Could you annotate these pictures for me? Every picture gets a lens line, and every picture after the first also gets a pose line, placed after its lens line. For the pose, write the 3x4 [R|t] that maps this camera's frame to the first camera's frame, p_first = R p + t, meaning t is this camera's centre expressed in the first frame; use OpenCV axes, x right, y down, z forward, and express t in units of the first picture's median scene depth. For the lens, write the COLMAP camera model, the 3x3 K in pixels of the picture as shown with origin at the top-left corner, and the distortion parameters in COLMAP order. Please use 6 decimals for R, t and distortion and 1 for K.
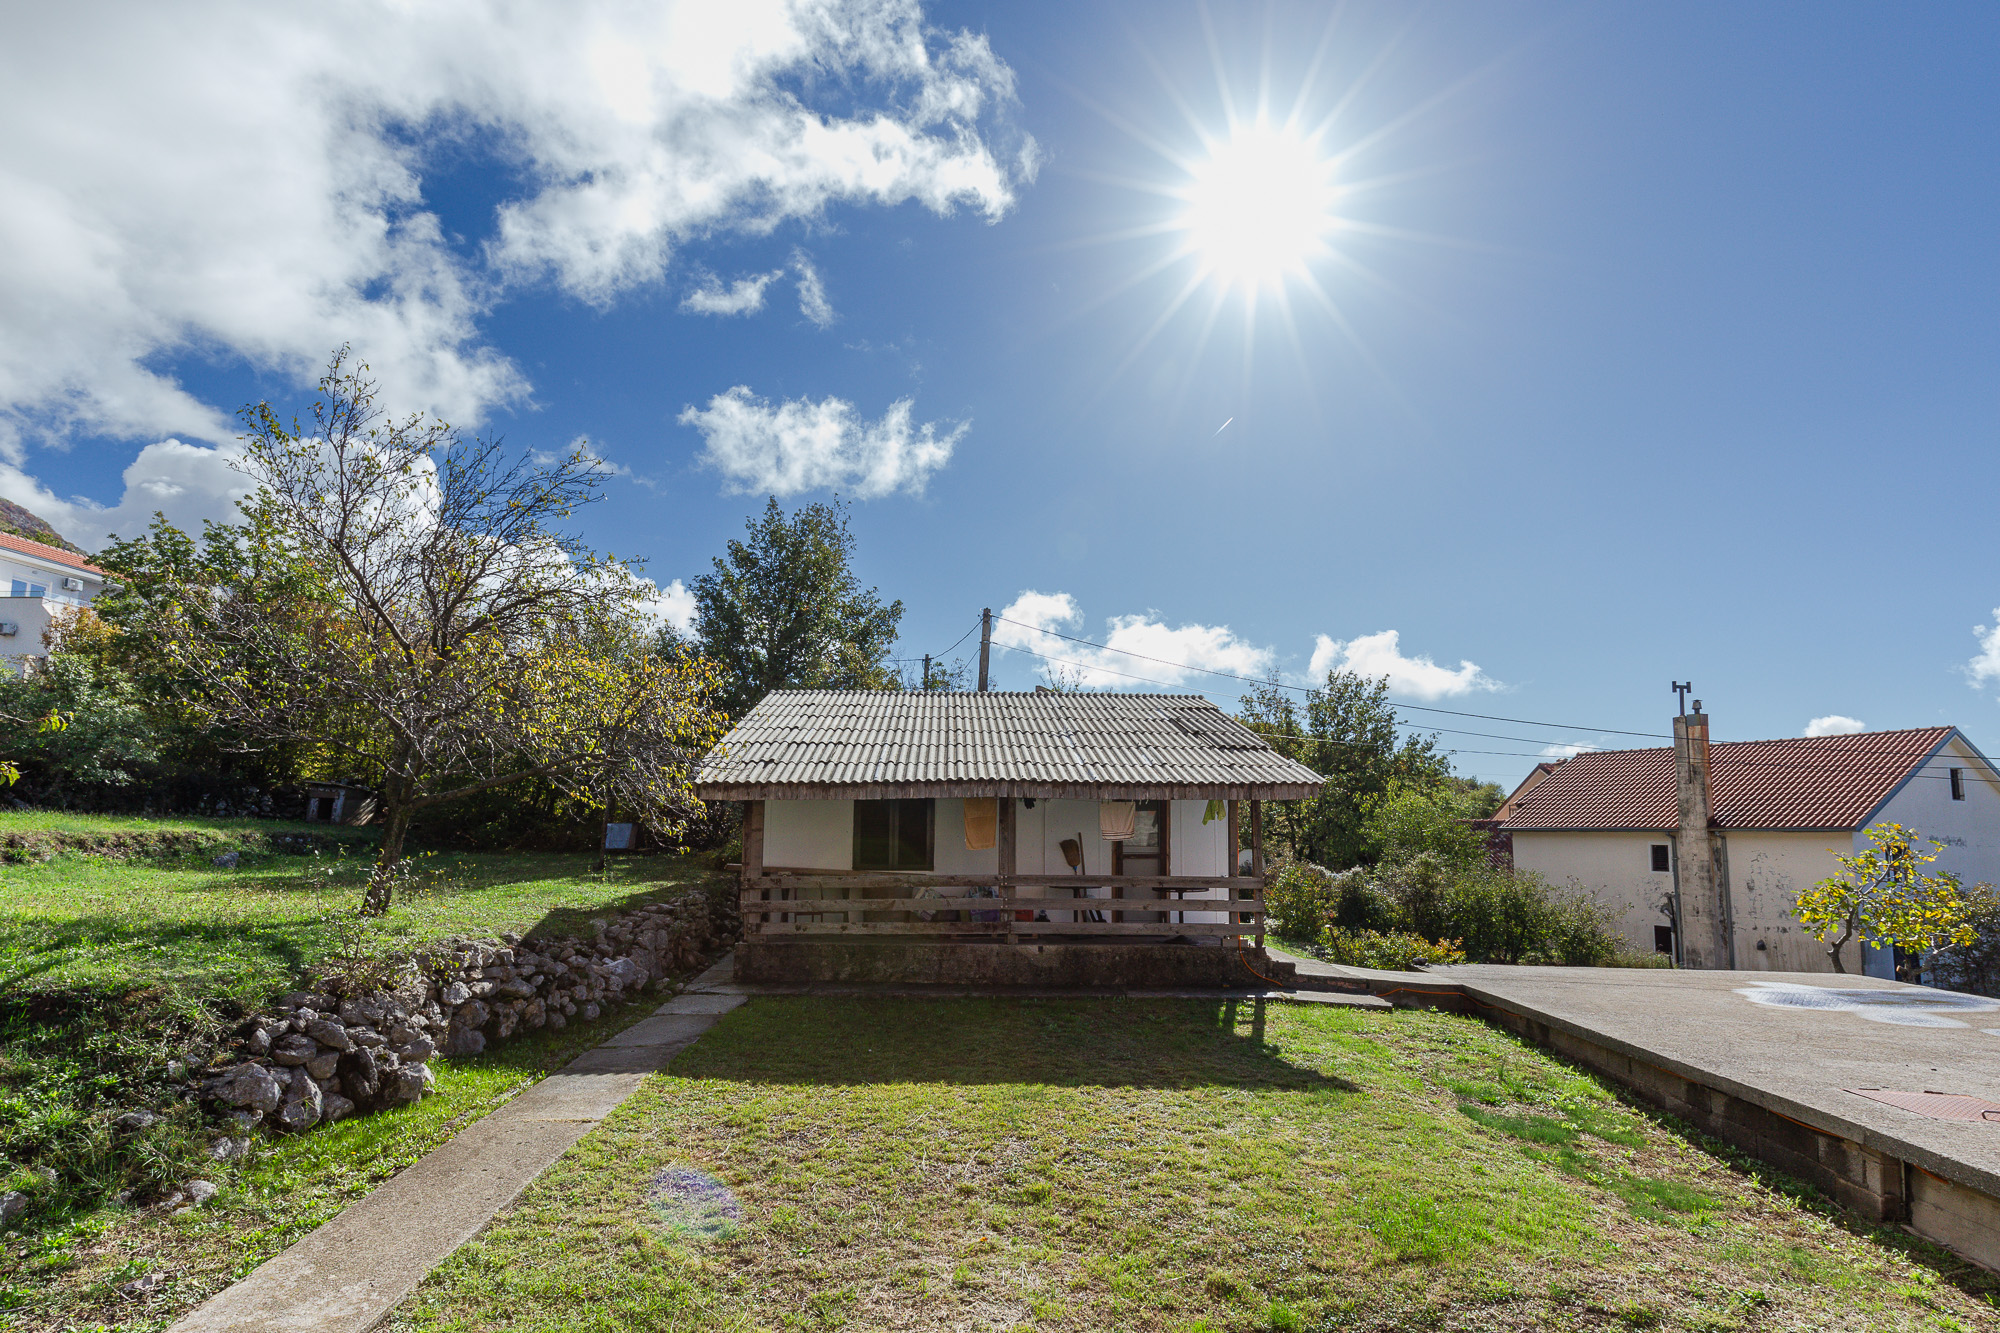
lens RADIAL K [[944.1, 0, 1003.7], [0, 944.1, 686.3], [0, 0, 1]] dist [0.000604, -0.000487]
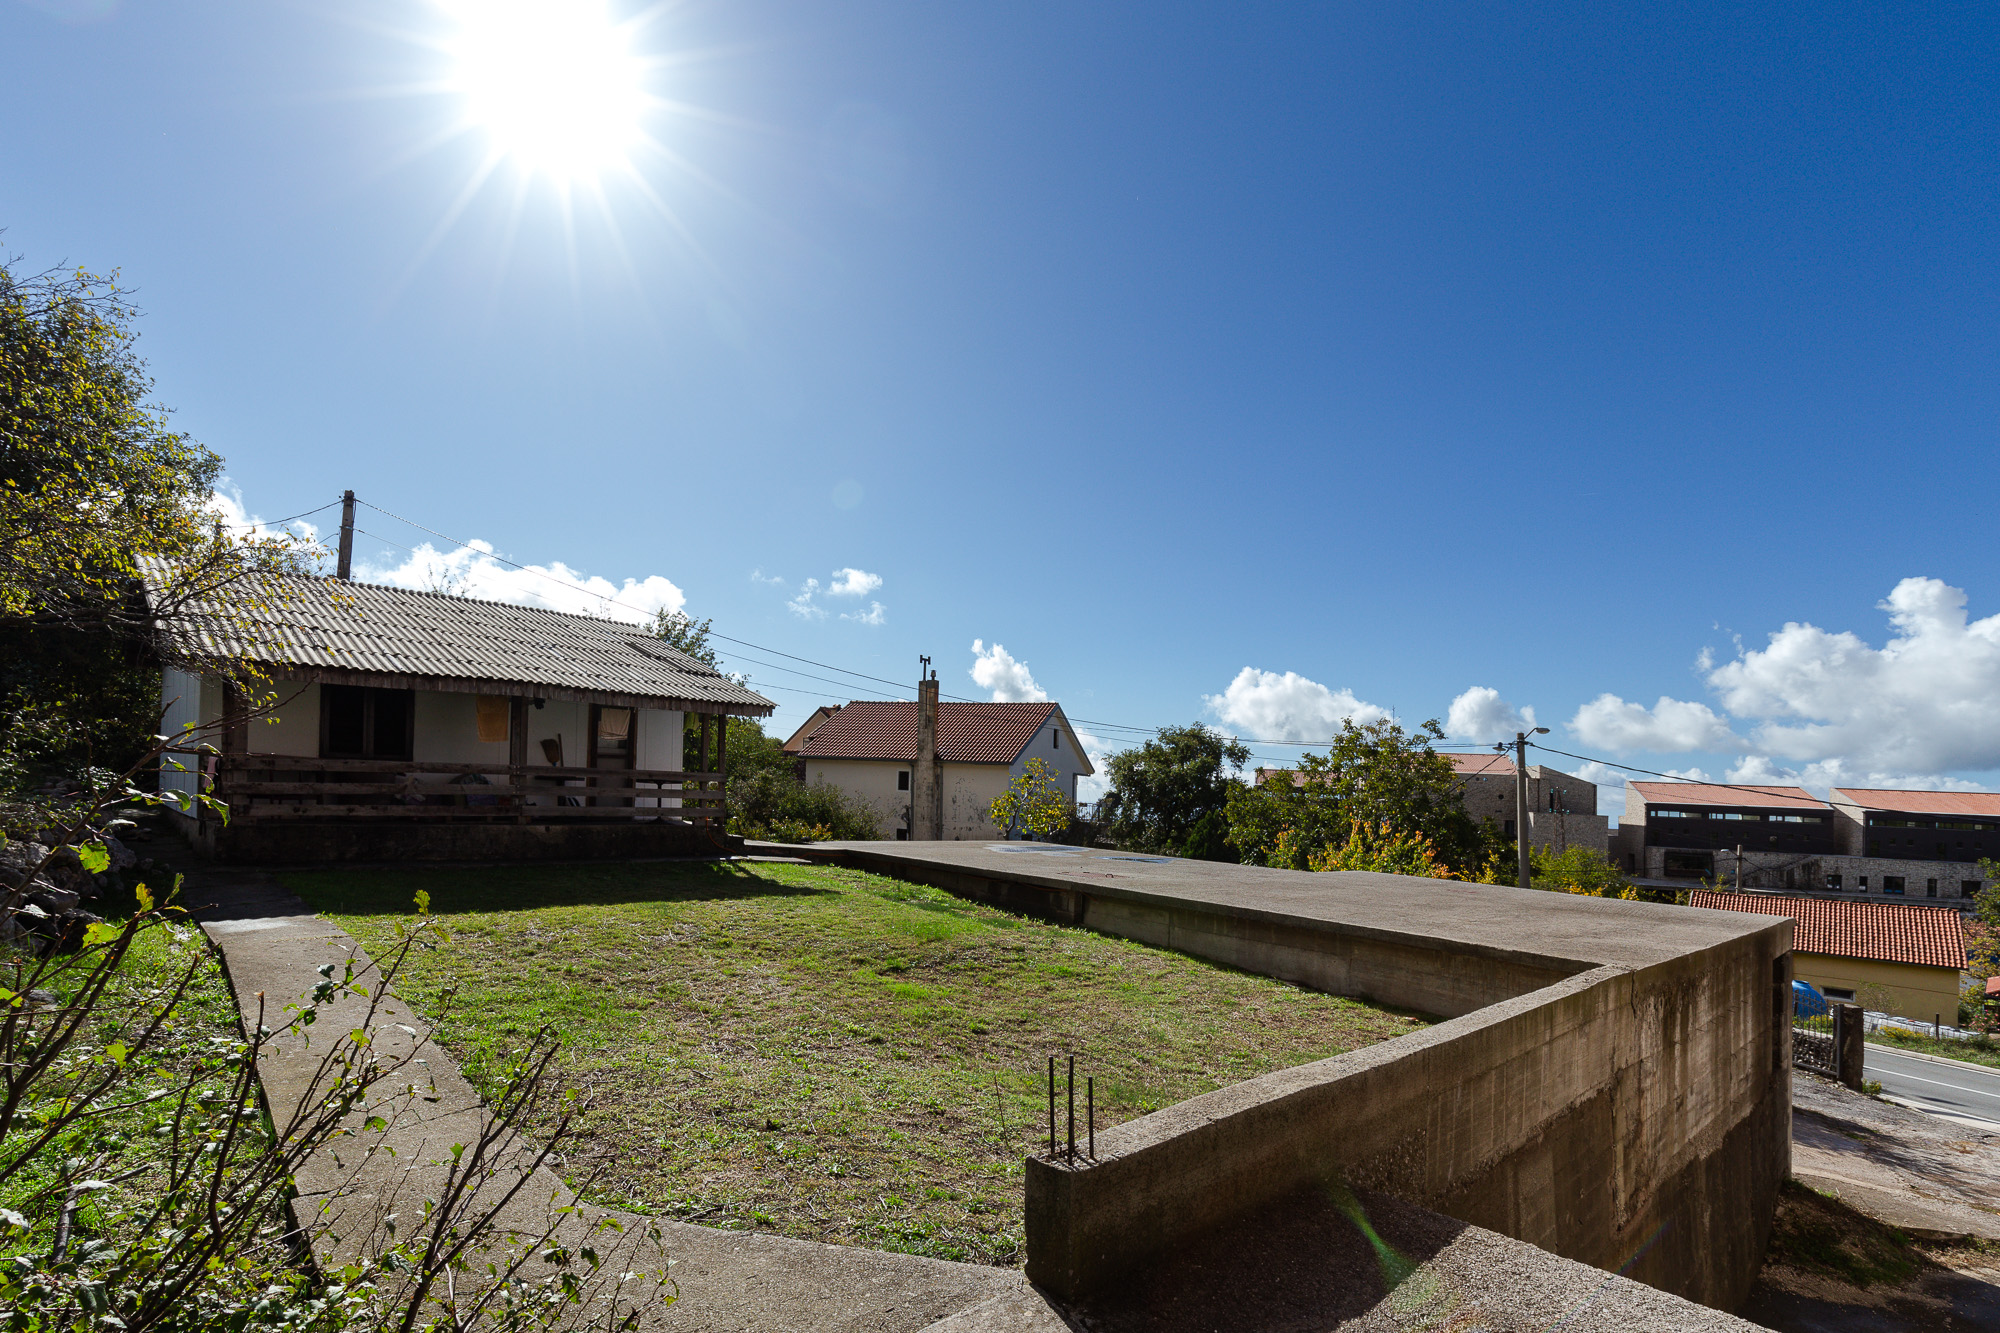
lens RADIAL K [[944.1, 0, 999.4], [0, 944.1, 656.9], [0, 0, 1]] dist [0.000604, -0.000487]
pose [[0.723861, 0.111731, 0.680839, -0.319296], [-0.137681, 0.990345, -0.016143, 0.009047], [-0.676069, -0.082054, 0.732255, -0.182005]]
